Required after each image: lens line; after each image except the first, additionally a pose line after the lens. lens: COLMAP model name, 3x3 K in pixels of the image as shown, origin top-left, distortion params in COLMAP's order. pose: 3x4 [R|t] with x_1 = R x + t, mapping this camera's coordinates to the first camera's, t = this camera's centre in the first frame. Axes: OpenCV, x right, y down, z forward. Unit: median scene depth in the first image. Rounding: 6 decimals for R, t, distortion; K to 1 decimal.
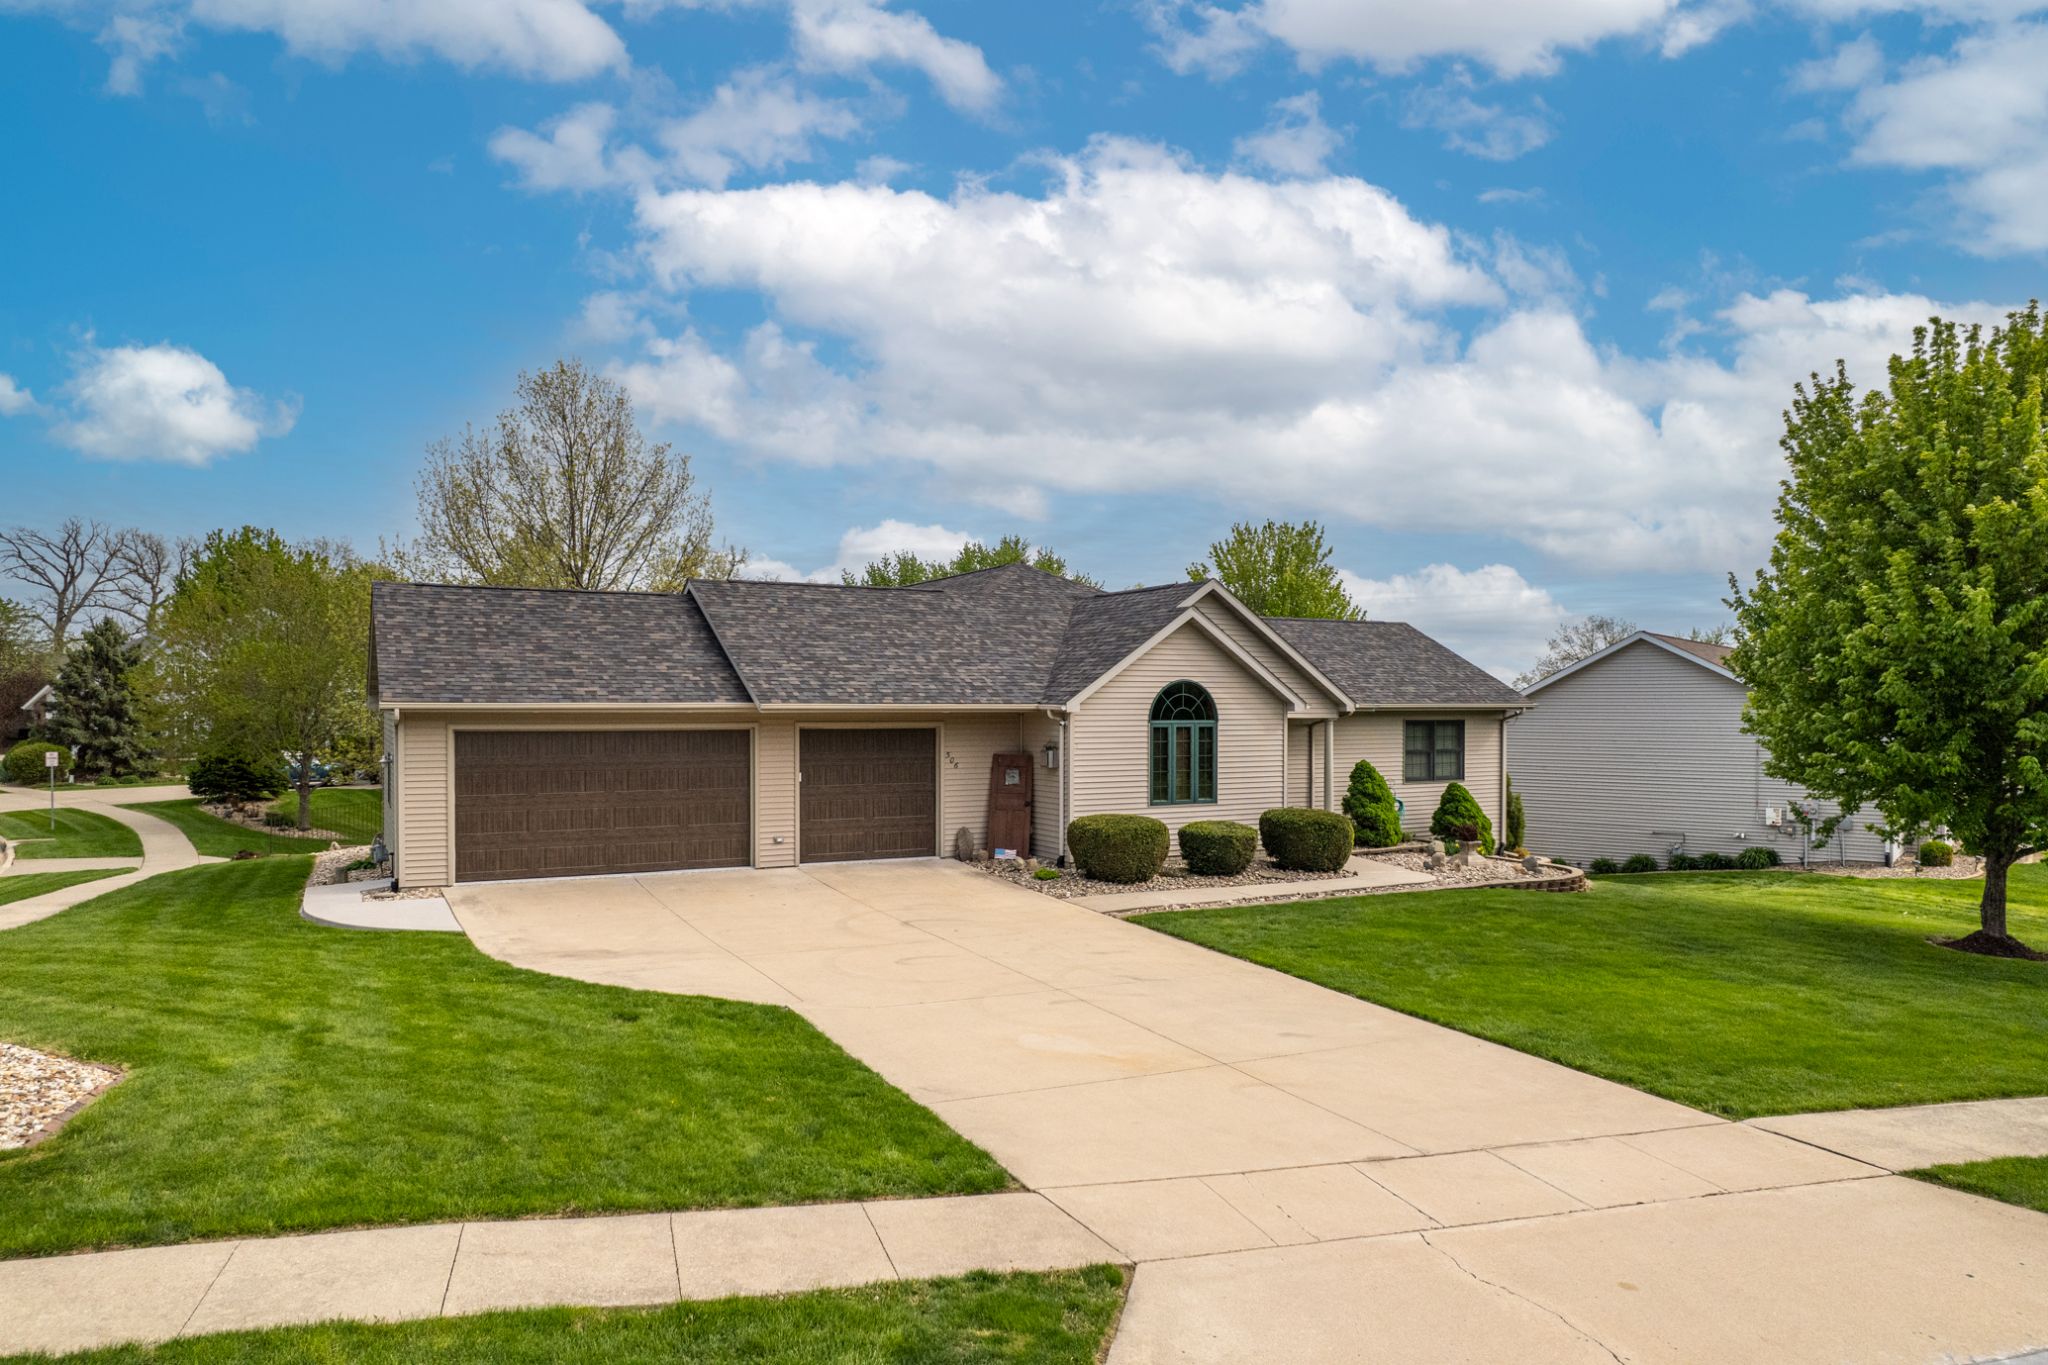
lens RADIAL K [[1306.8, 0, 1030.1], [0, 1306.8, 701.4], [0, 0, 1]] dist [-0.072460, 0.065362]
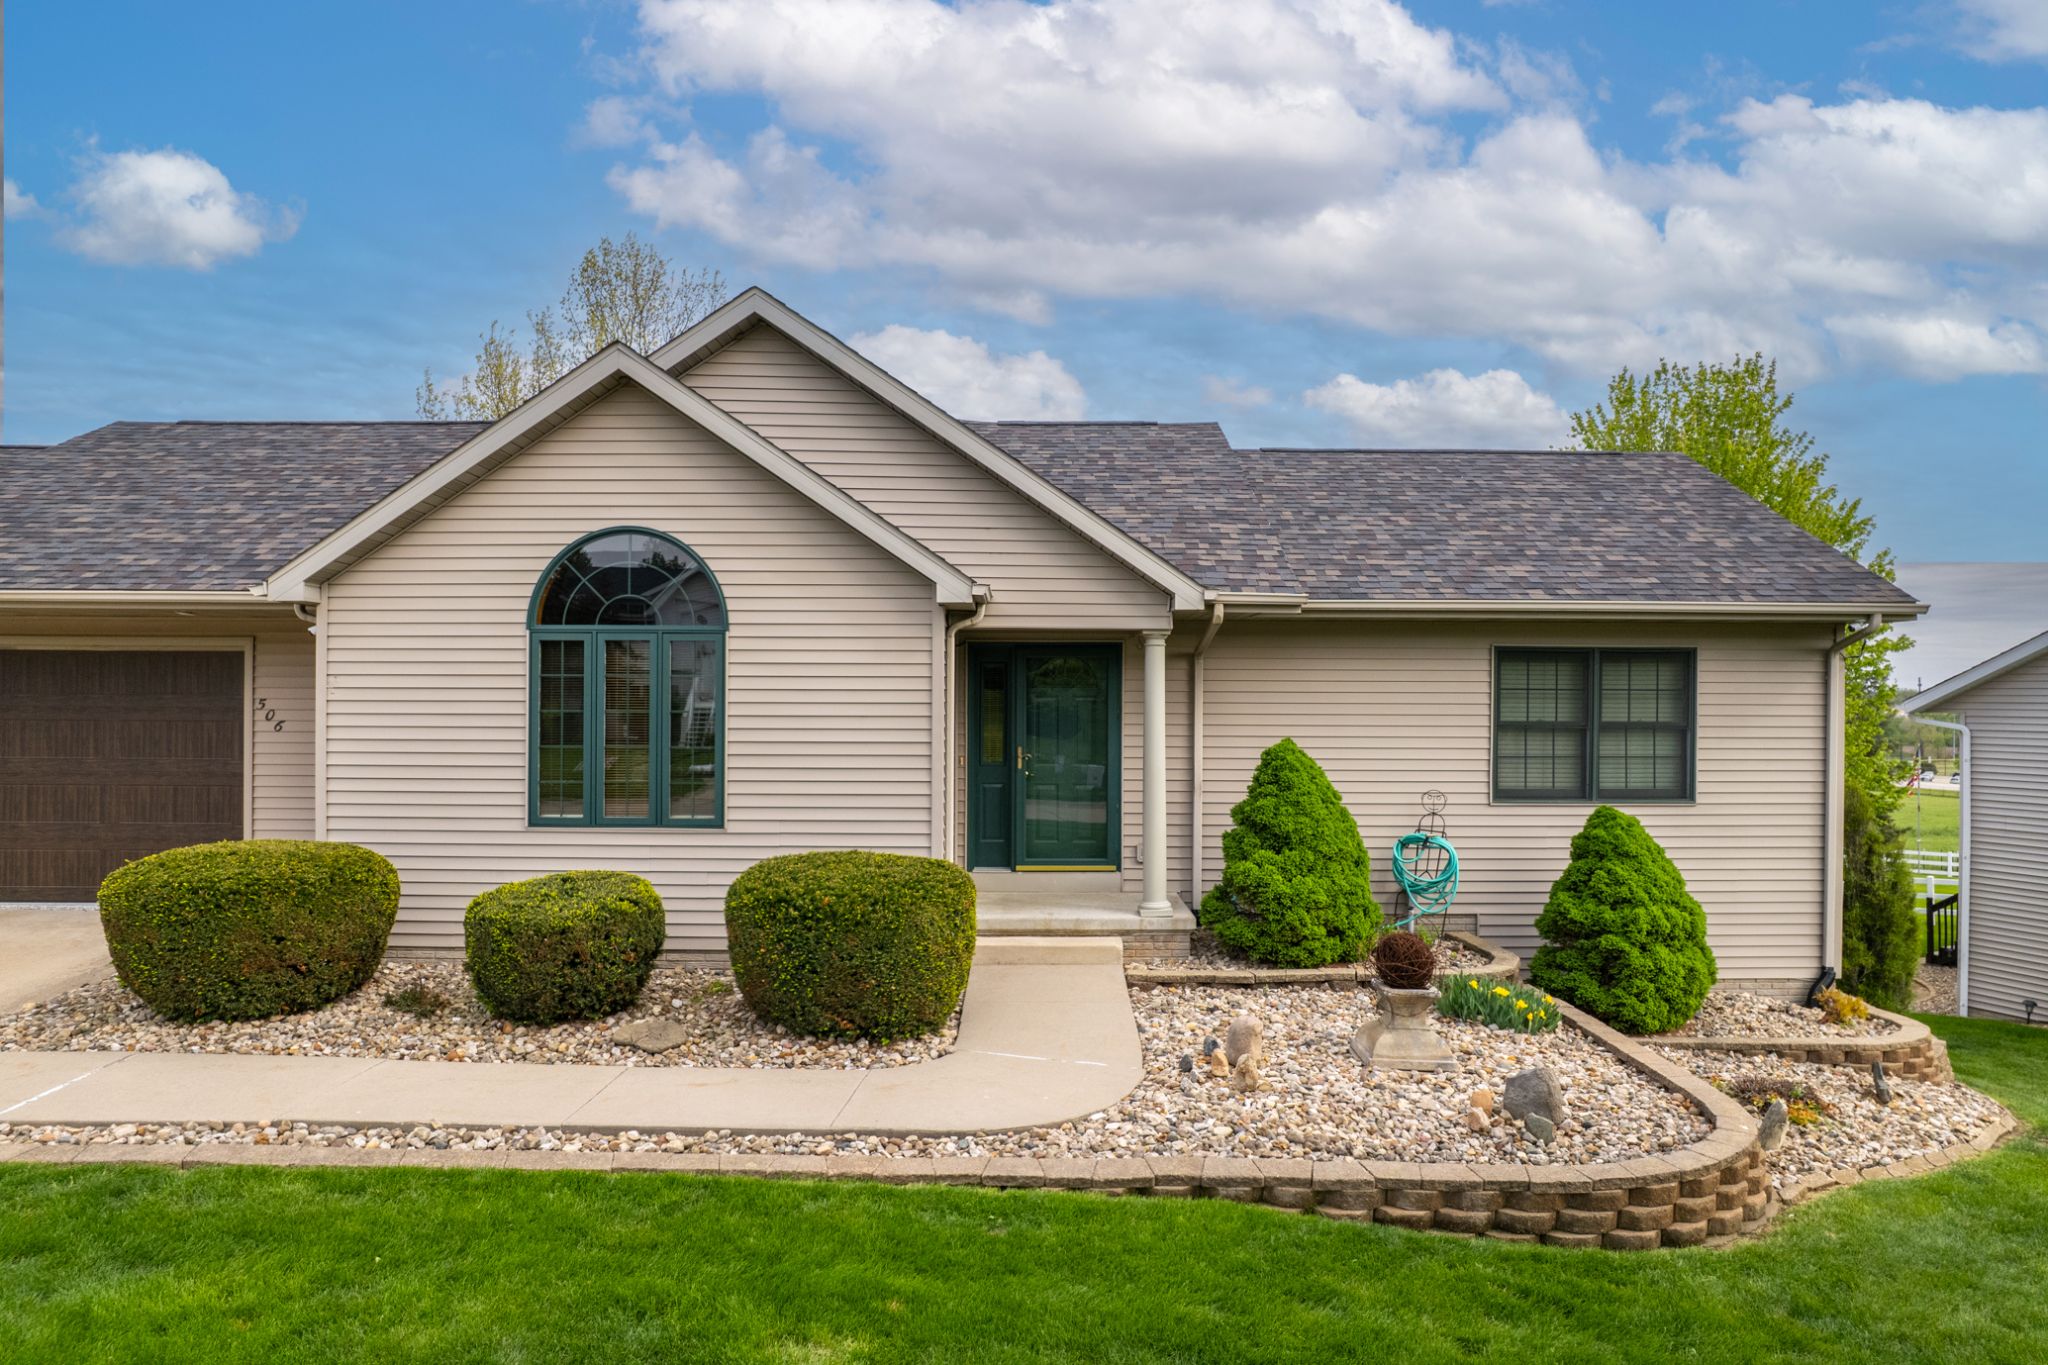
lens RADIAL K [[1306.8, 0, 1030.1], [0, 1306.8, 701.4], [0, 0, 1]] dist [-0.072460, 0.065362]
pose [[0.879134, 0.002541, -0.476568, 0.442142], [-0.002634, 0.999996, 0.000472, 0.039602], [0.476567, 0.000841, 0.879138, 0.721771]]
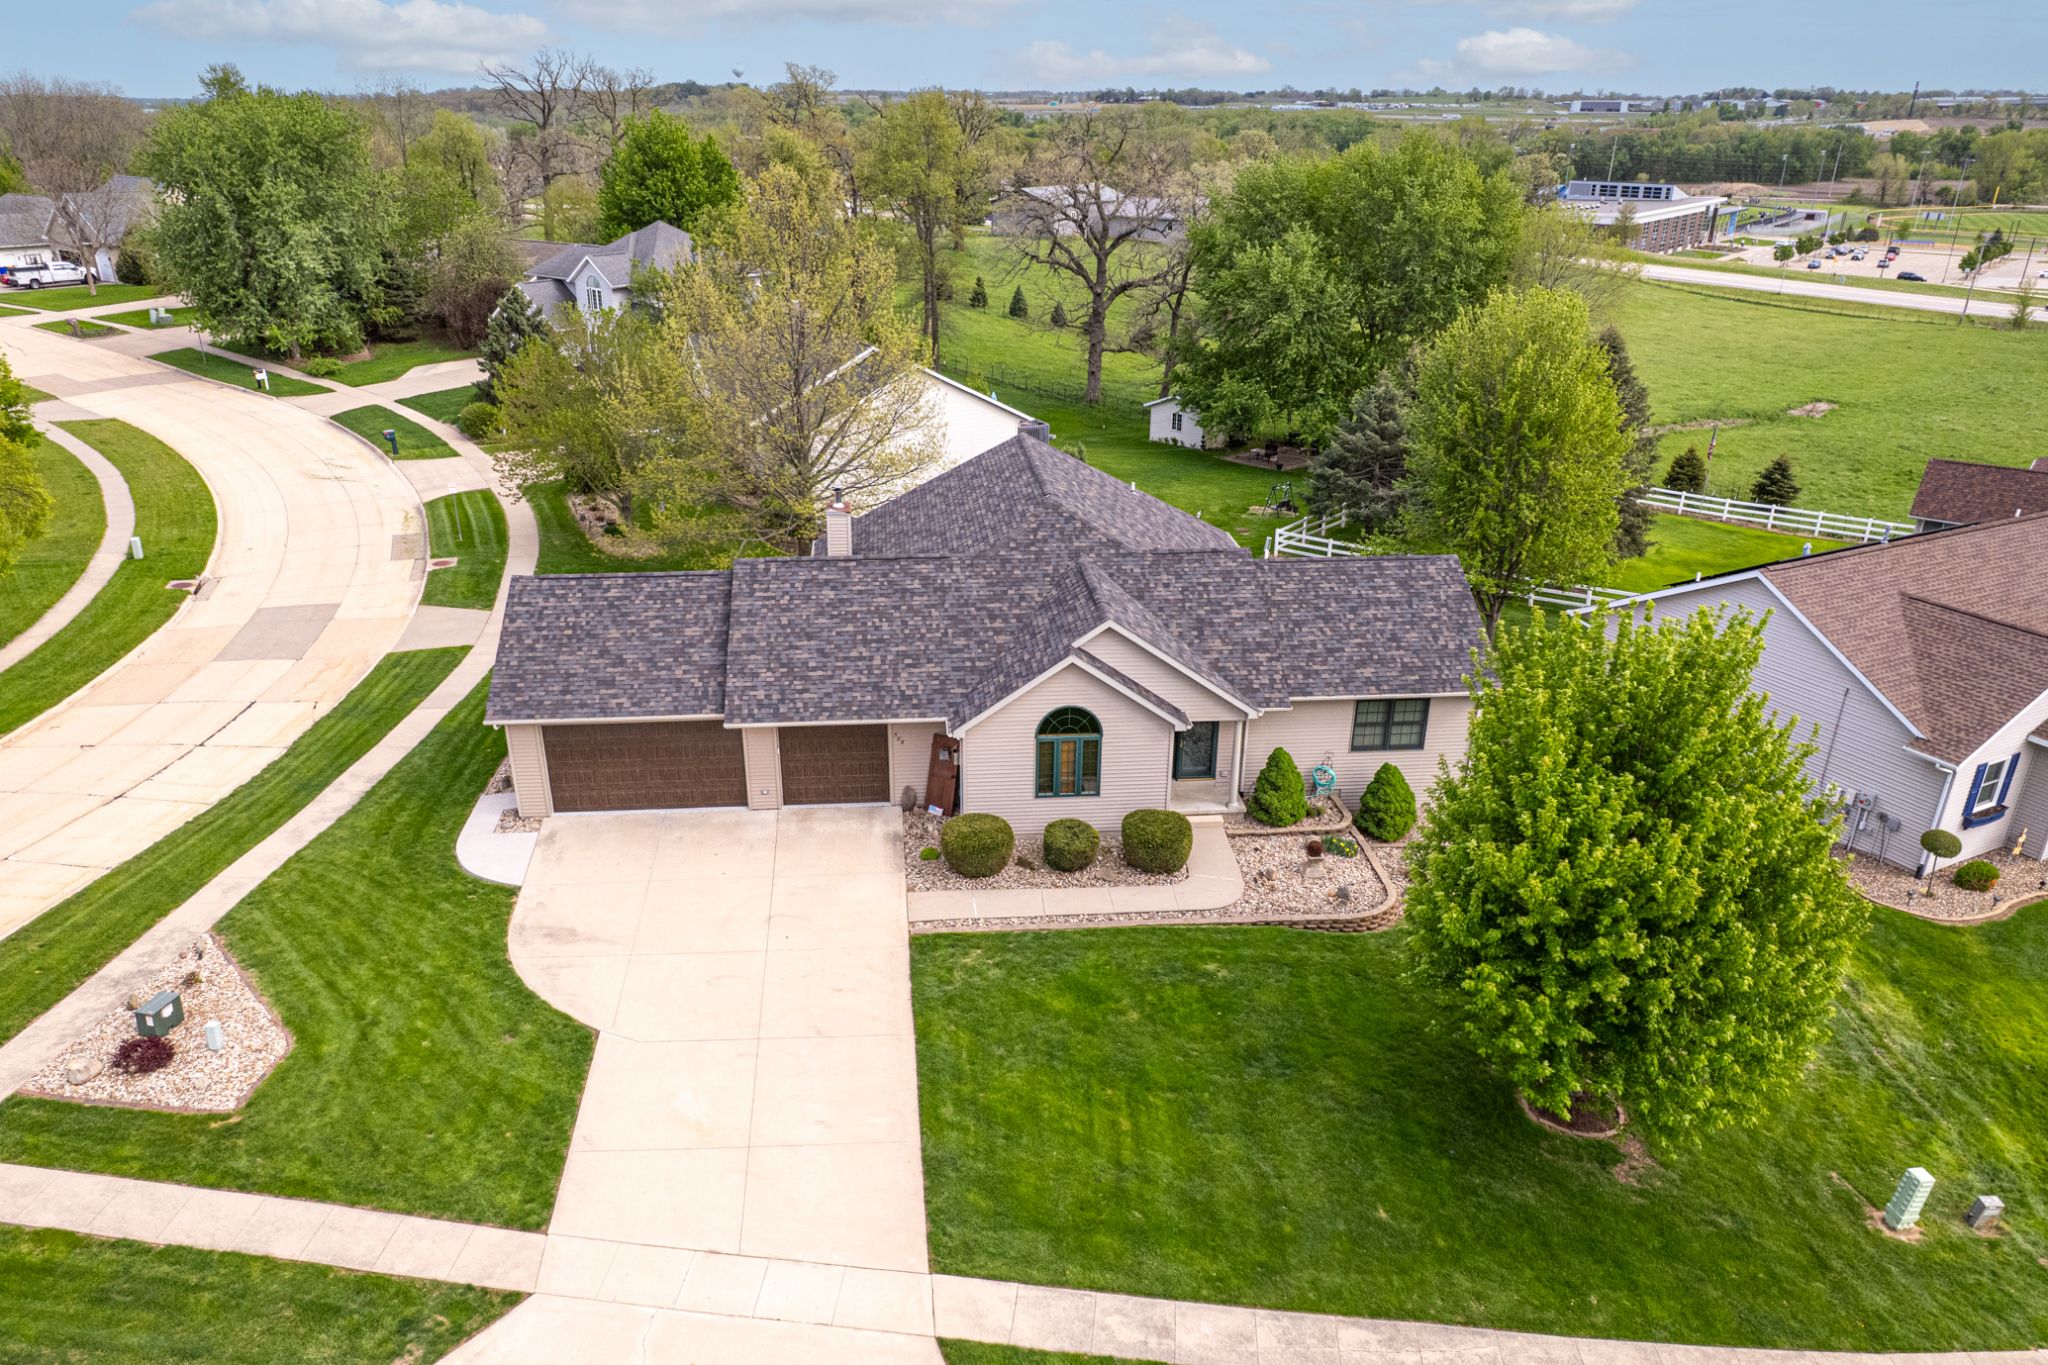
lens RADIAL K [[1460.1, 0, 1001.4], [0, 1460.1, 779.6], [0, 0, 1]] dist [-0.053942, 0.001620]
pose [[0.915112, 0.174276, -0.363589, 0.588952], [-0.000668, 0.902415, 0.430867, -0.562795], [0.403198, -0.394049, 0.825928, -0.191611]]
